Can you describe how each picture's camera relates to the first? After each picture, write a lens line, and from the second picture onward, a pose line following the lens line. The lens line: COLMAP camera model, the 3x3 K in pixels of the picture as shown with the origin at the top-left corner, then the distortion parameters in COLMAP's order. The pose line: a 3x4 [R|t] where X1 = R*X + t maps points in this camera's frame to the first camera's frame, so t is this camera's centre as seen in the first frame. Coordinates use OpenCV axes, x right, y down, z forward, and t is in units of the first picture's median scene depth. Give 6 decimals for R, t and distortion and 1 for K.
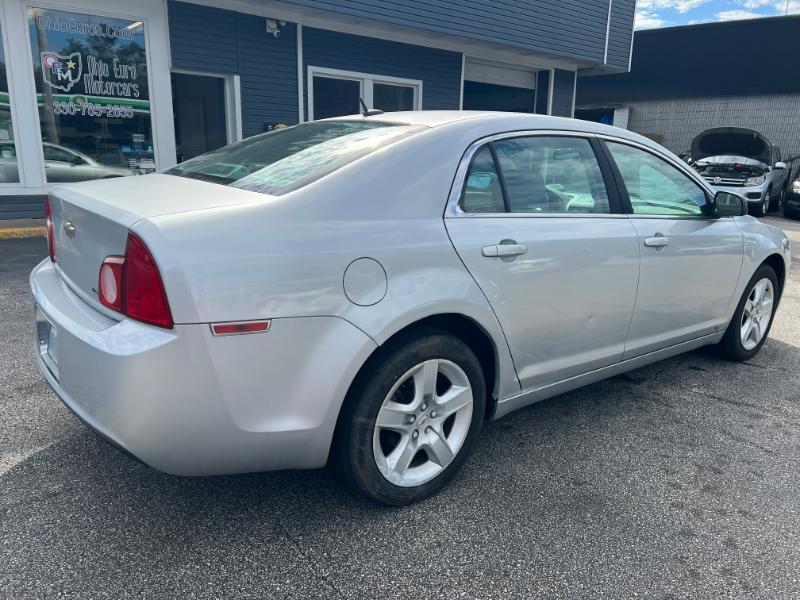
lens RADIAL K [[606.7, 0, 402.9], [0, 606.7, 300.9], [0, 0, 1]] dist [0.045117, -0.049285]
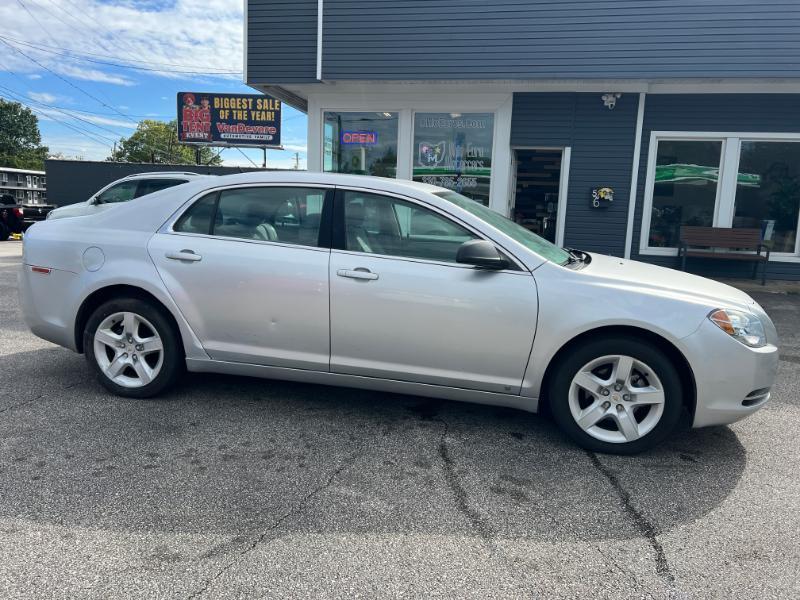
lens RADIAL K [[606.7, 0, 402.8], [0, 606.7, 296.9], [0, 0, 1]] dist [0.045117, -0.049285]
pose [[0.630863, 0.114482, -0.767402, 0.505285], [-0.203740, 0.978790, -0.021473, -0.018060], [0.748667, 0.169897, 0.640807, 0.125064]]
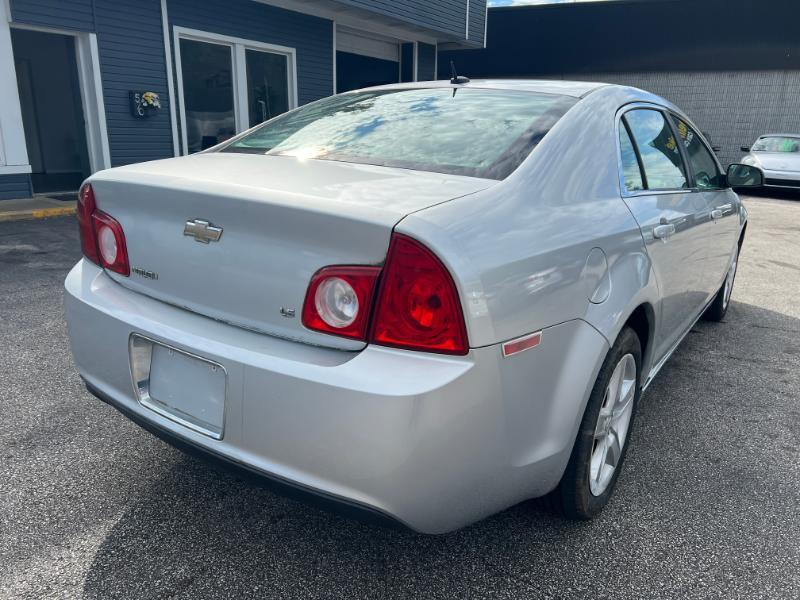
lens RADIAL K [[606.7, 0, 409.3], [0, 606.7, 301.3], [0, 0, 1]] dist [0.045117, -0.049285]
pose [[0.957511, -0.078824, 0.277417, -0.137734], [0.067436, 0.996451, 0.050370, -0.013998], [-0.280403, -0.029522, 0.959428, 0.057668]]
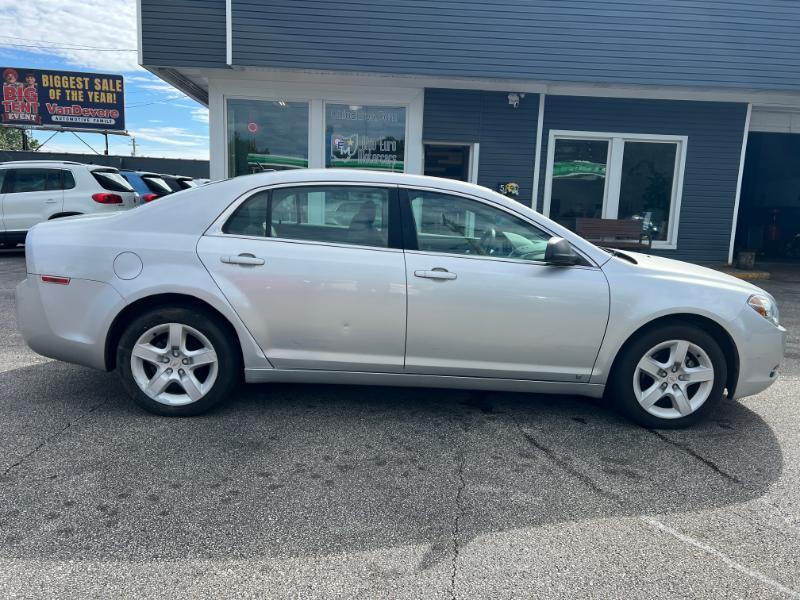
lens RADIAL K [[606.7, 0, 399.5], [0, 606.7, 304.8], [0, 0, 1]] dist [0.045117, -0.049285]
pose [[0.802047, 0.104126, -0.588114, 0.388399], [-0.156586, 0.986901, -0.038813, 0.005627], [0.576369, 0.123220, 0.807846, 0.014117]]
